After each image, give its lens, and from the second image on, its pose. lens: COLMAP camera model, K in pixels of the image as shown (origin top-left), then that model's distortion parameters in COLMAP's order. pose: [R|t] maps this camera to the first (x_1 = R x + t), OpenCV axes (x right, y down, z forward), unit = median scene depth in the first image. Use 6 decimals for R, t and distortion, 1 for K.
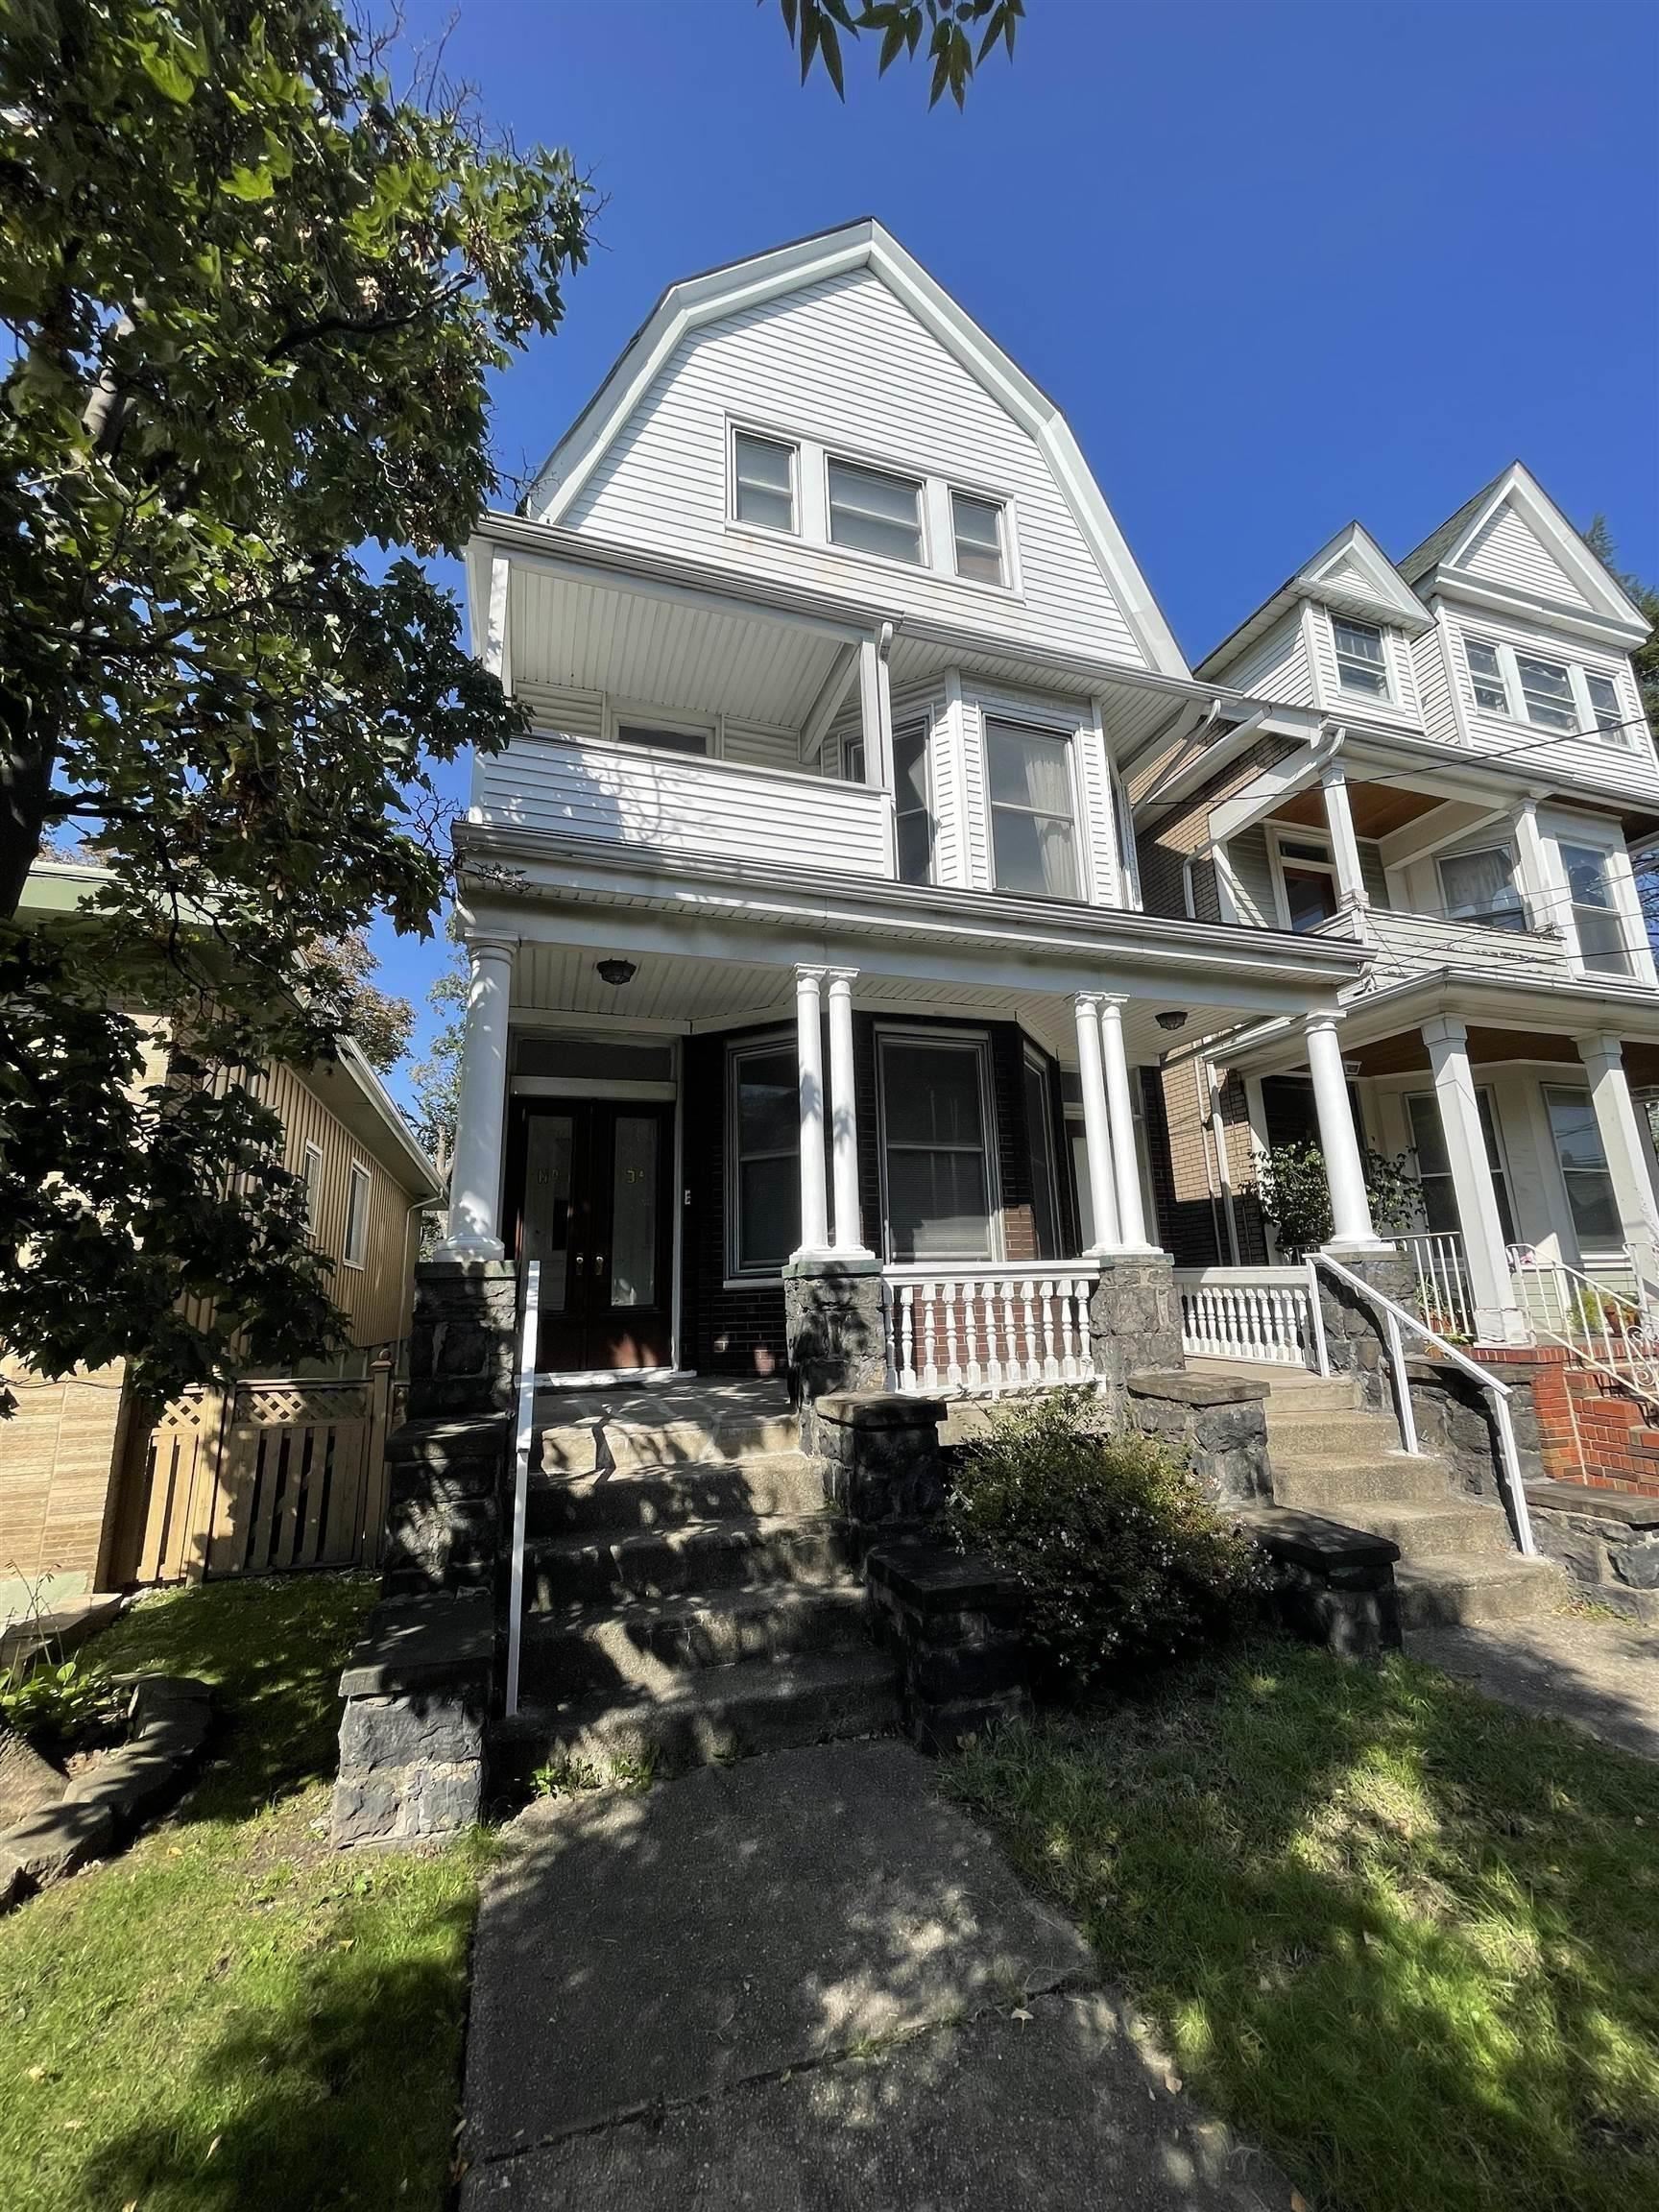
lens RADIAL K [[888.4, 0, 832.8], [0, 888.4, 1099.6], [0, 0, 1]] dist [0.004262, -0.002249]
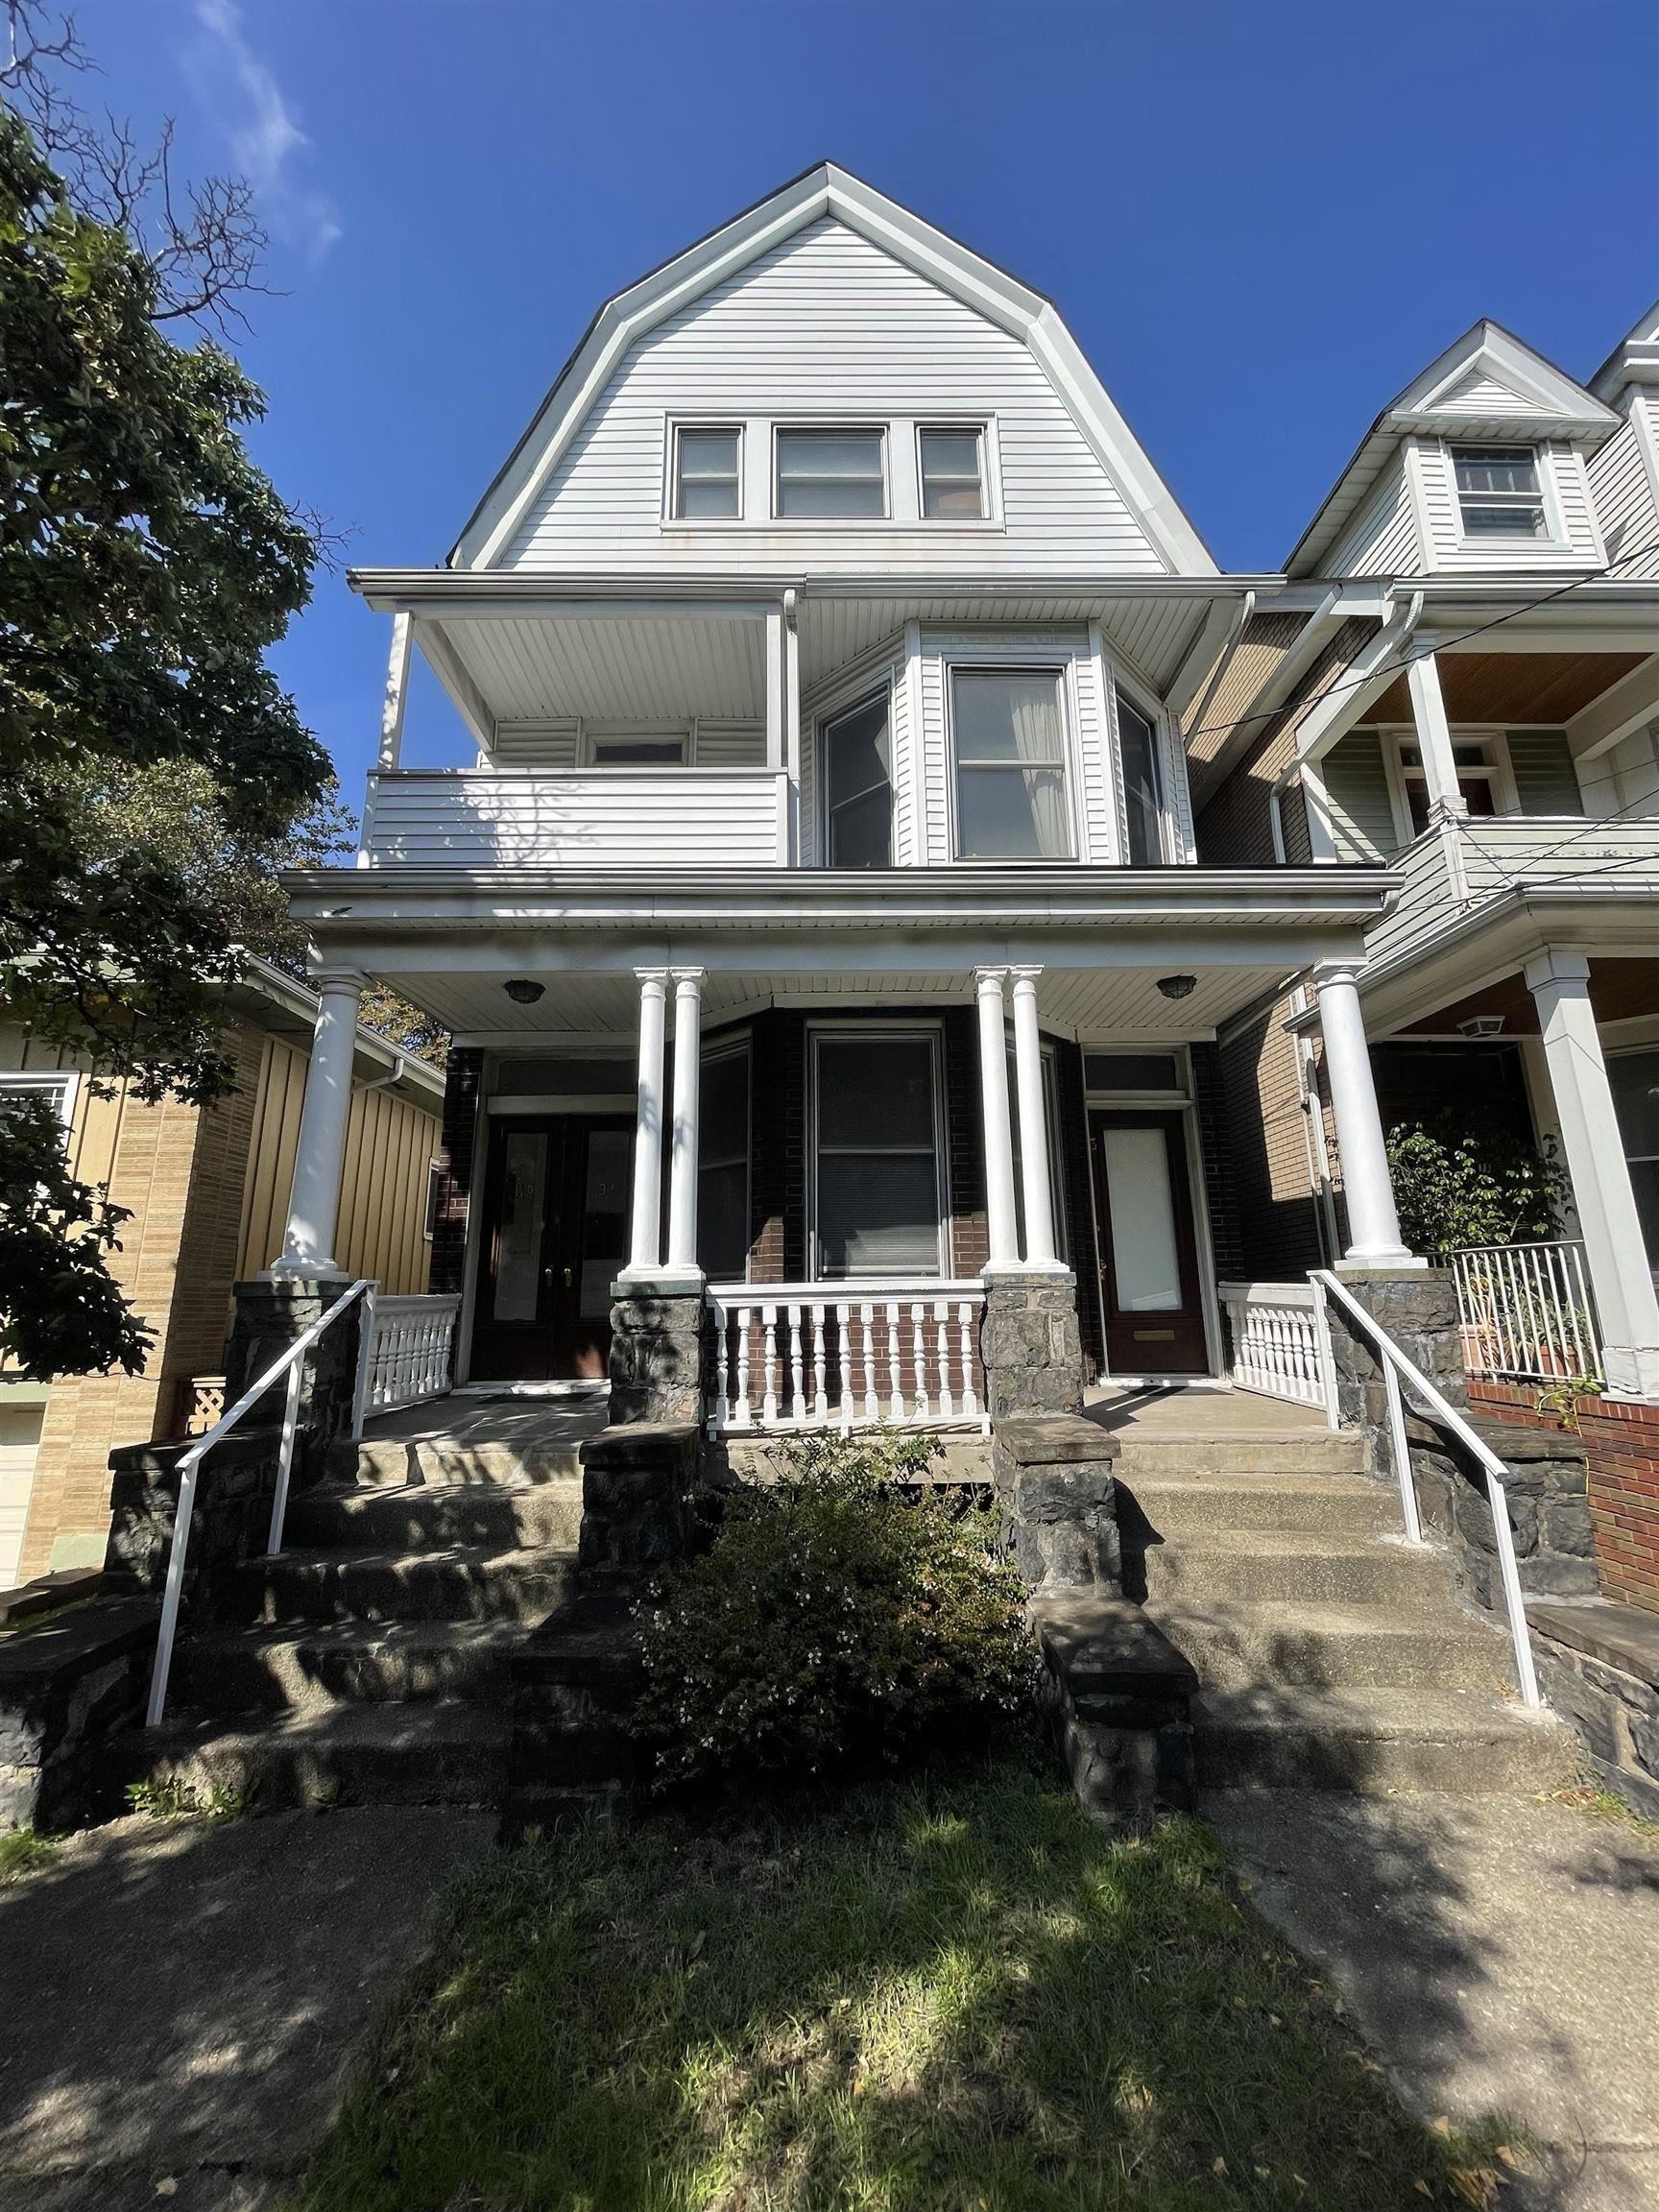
lens RADIAL K [[888.4, 0, 830.8], [0, 888.4, 1101.5], [0, 0, 1]] dist [0.004262, -0.002249]
pose [[0.952654, -0.051772, -0.299616, 0.423124], [0.053189, 0.998579, -0.003431, 0.004480], [0.299368, -0.012668, 0.954054, 0.142182]]
